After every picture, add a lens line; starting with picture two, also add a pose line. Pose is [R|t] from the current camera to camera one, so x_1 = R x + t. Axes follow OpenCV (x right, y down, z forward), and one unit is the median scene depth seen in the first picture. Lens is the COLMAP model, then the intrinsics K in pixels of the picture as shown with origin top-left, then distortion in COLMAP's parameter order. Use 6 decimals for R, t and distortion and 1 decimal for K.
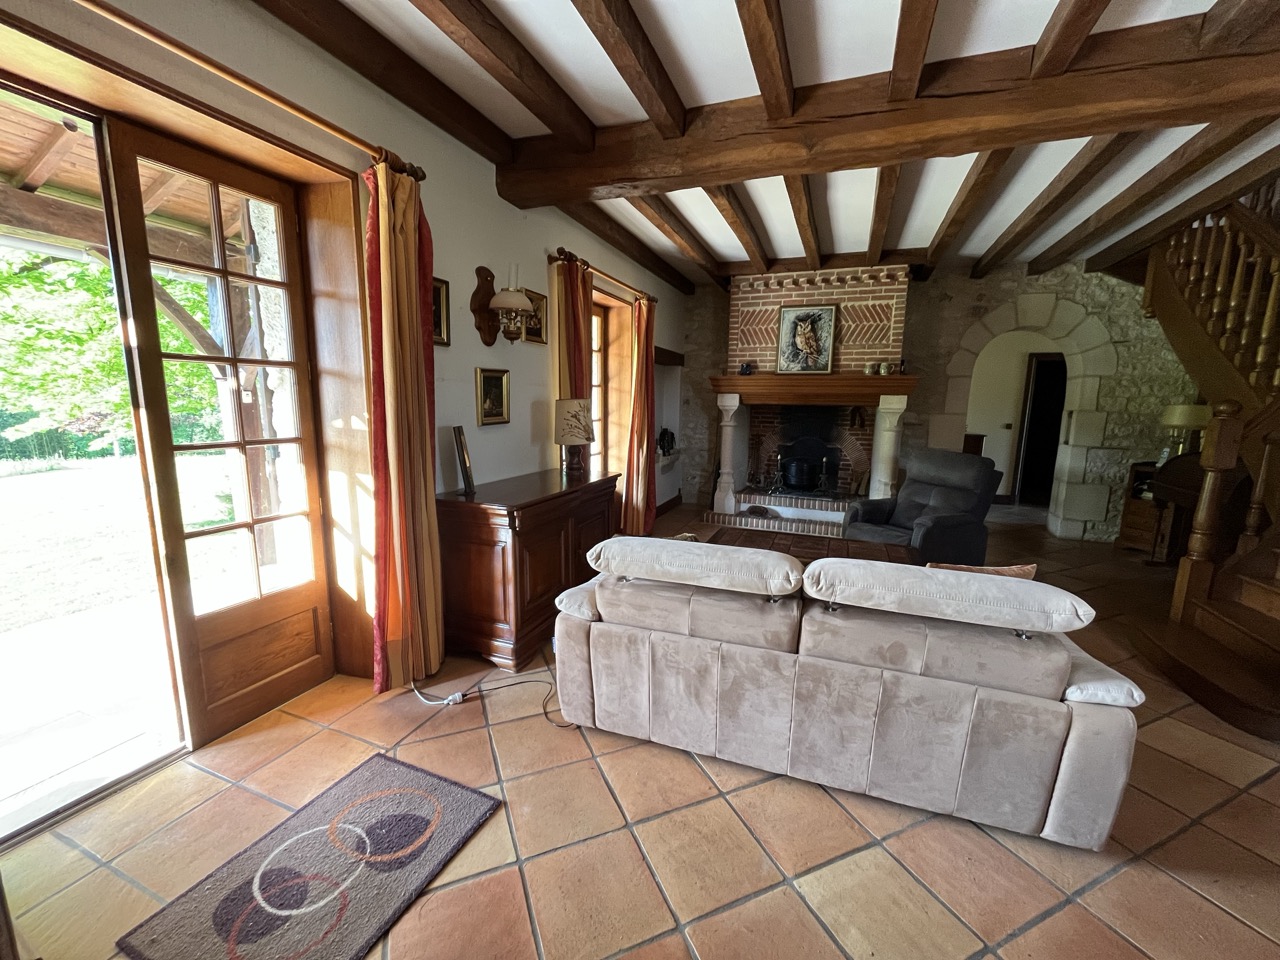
lens RADIAL K [[518.7, 0, 639.4], [0, 518.7, 482.3], [0, 0, 1]] dist [-0.001121, -0.000182]
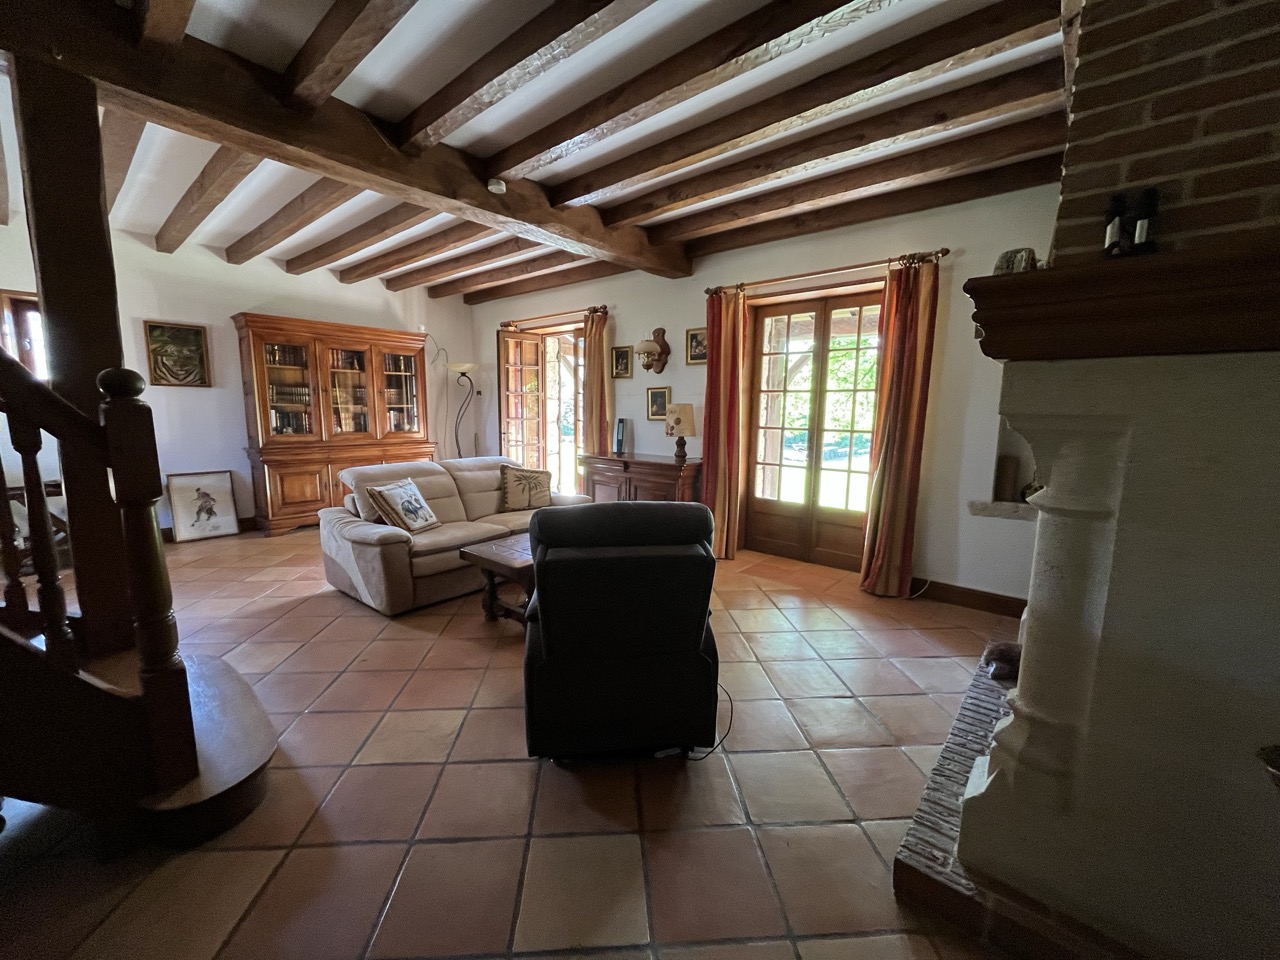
lens RADIAL K [[518.7, 0, 640.5], [0, 518.7, 487.7], [0, 0, 1]] dist [-0.001121, -0.000182]
pose [[-0.321957, 0.121080, -0.938980, 1.210134], [-0.168394, 0.968651, 0.182645, -0.184105], [0.931658, 0.216923, -0.291475, 1.364769]]
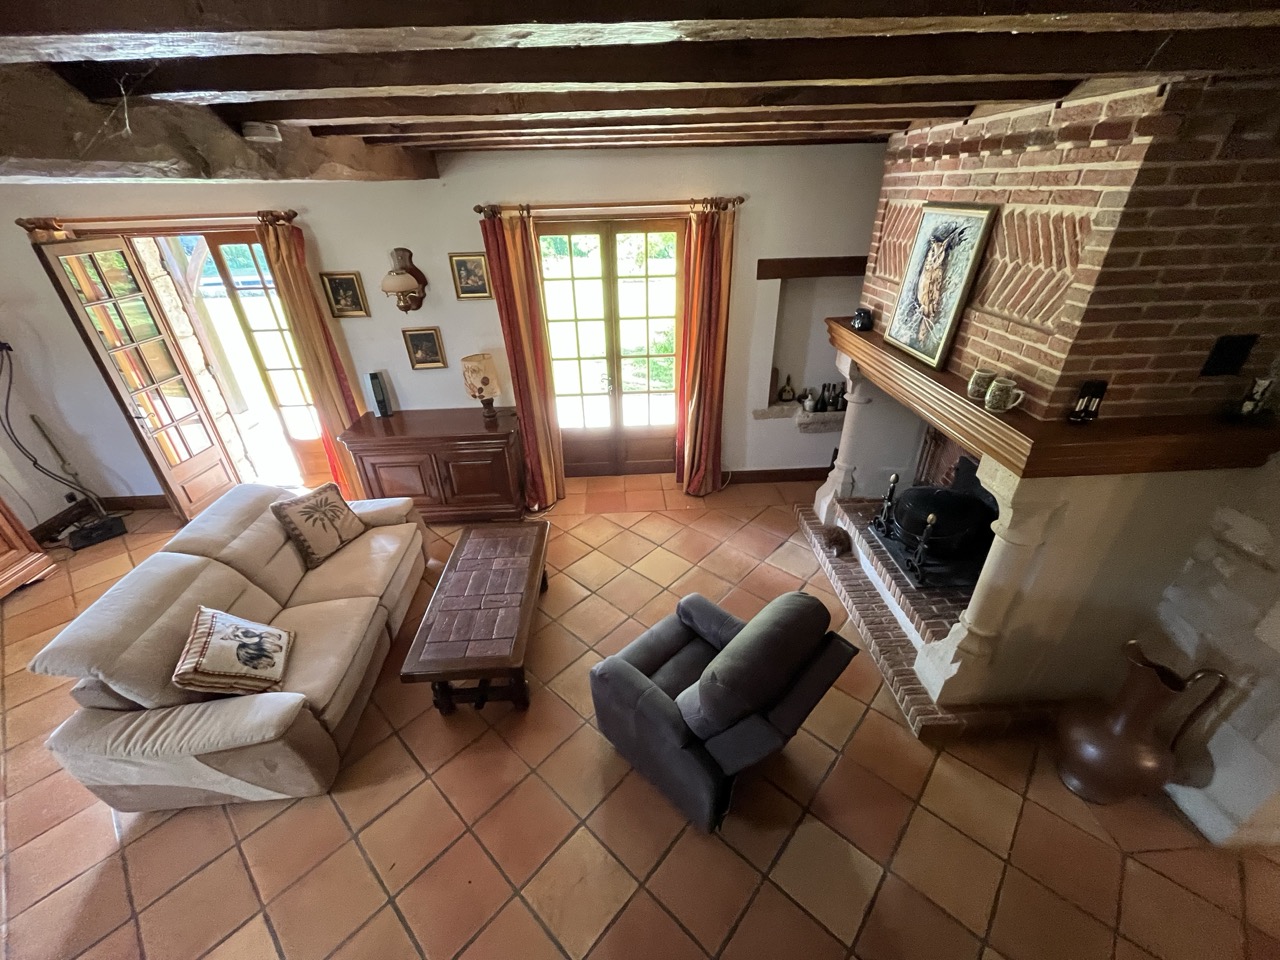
lens RADIAL K [[518.7, 0, 635.8], [0, 518.7, 484.6], [0, 0, 1]] dist [-0.001121, -0.000182]
pose [[0.413172, 0.430927, -0.802241, 1.060098], [-0.113373, 0.898439, 0.424211, -0.438527], [0.903568, -0.084319, 0.420065, 0.829485]]
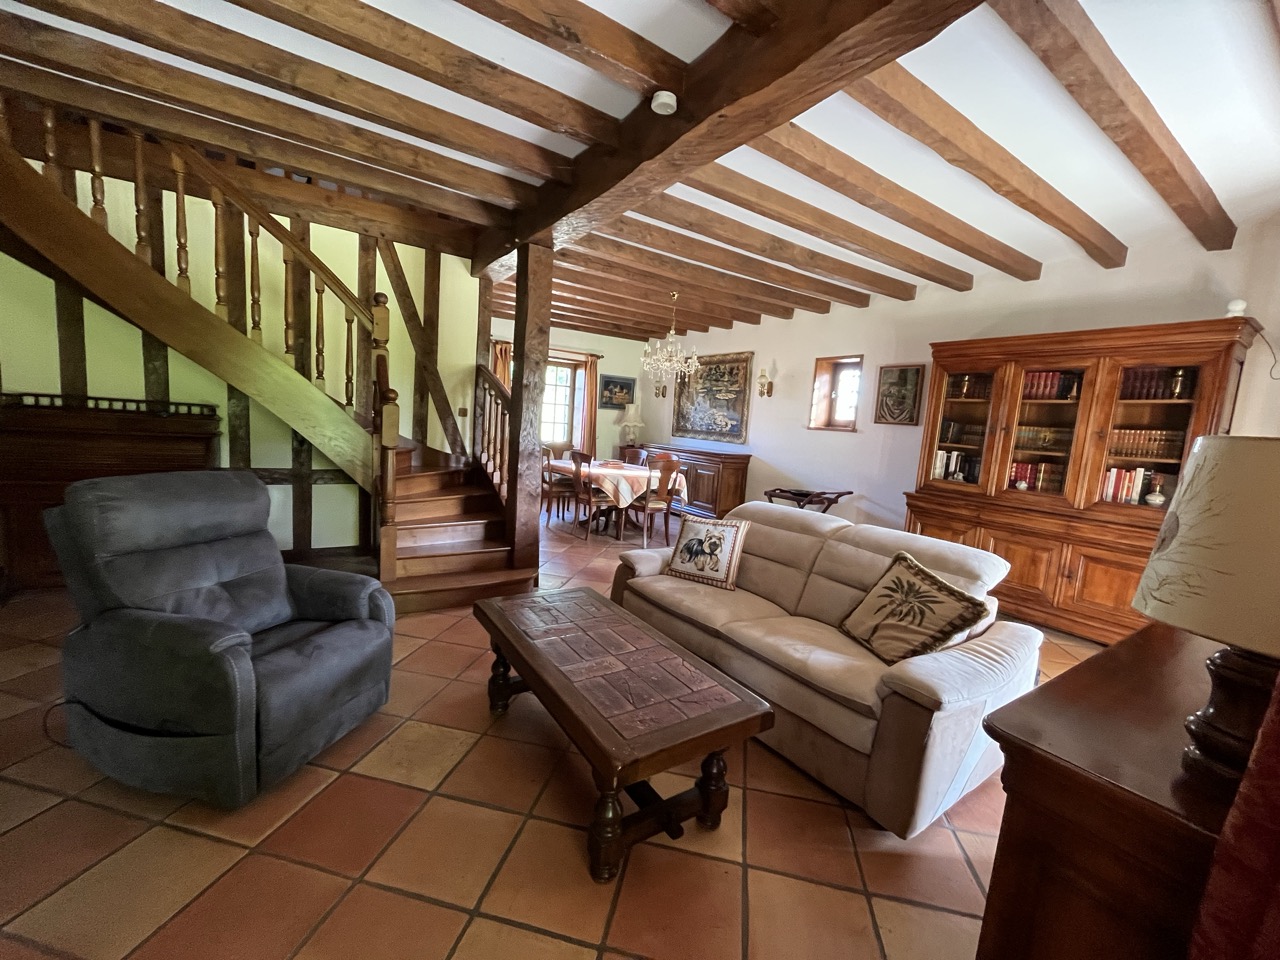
lens RADIAL K [[518.7, 0, 640.8], [0, 518.7, 482.8], [0, 0, 1]] dist [-0.001121, -0.000182]
pose [[-0.814795, -0.142061, 0.562074, -0.026035], [0.006857, 0.967084, 0.254366, -0.204923], [-0.579708, 0.211110, -0.787001, 1.353193]]
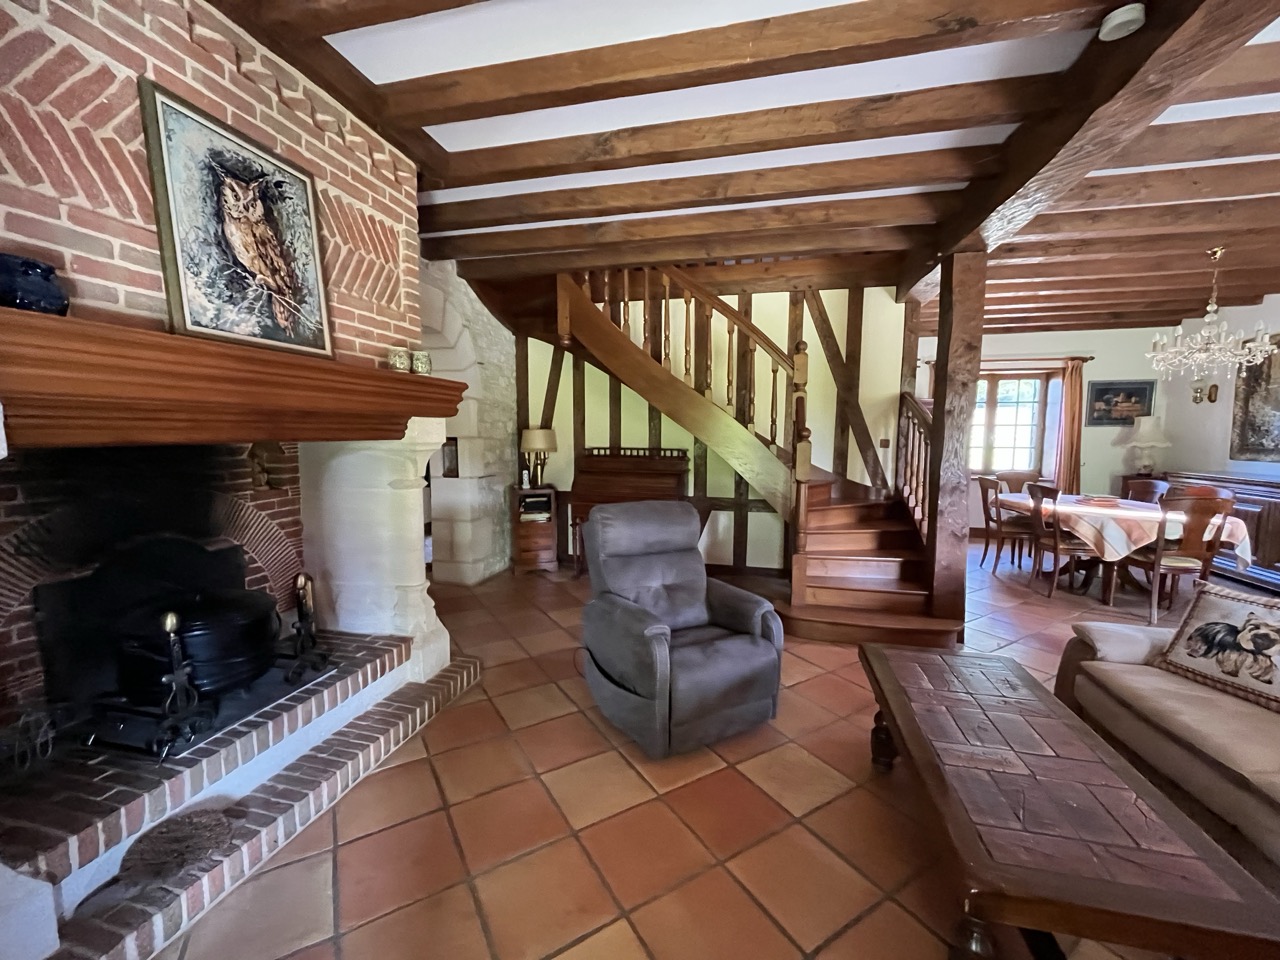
lens RADIAL K [[518.7, 0, 637.9], [0, 518.7, 482.4], [0, 0, 1]] dist [-0.001121, -0.000182]
pose [[-0.137314, -0.110559, 0.984338, -0.075468], [0.149835, 0.979998, 0.130974, -0.210555], [-0.979129, 0.165473, -0.118001, 1.296243]]
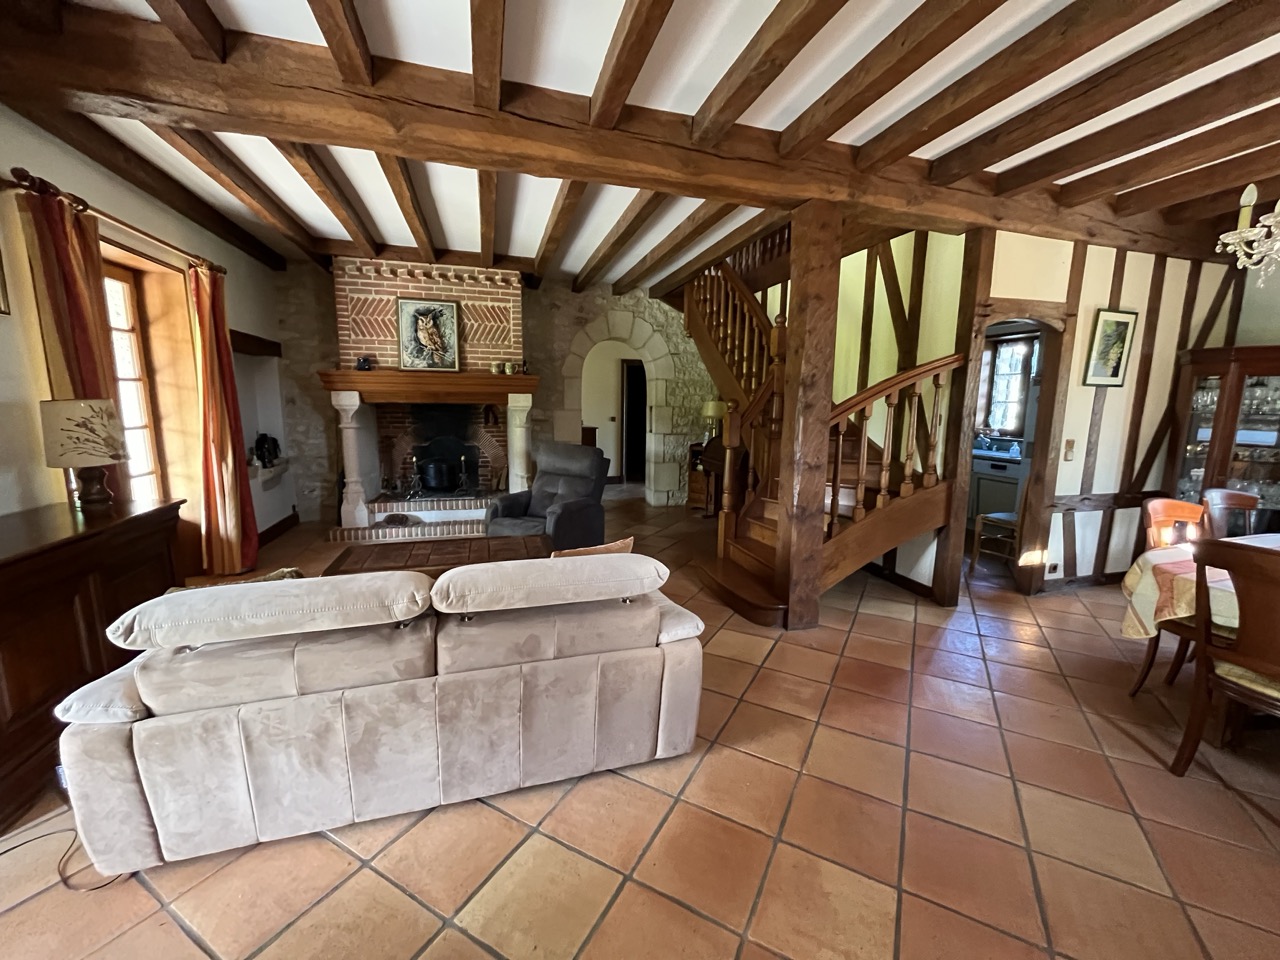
lens RADIAL K [[518.7, 0, 640.2], [0, 518.7, 482.7], [0, 0, 1]] dist [-0.001121, -0.000182]
pose [[0.788831, -0.100585, 0.606323, 0.031879], [0.095740, 0.994585, 0.040437, -0.008519], [-0.607107, 0.026151, 0.794190, 0.013904]]
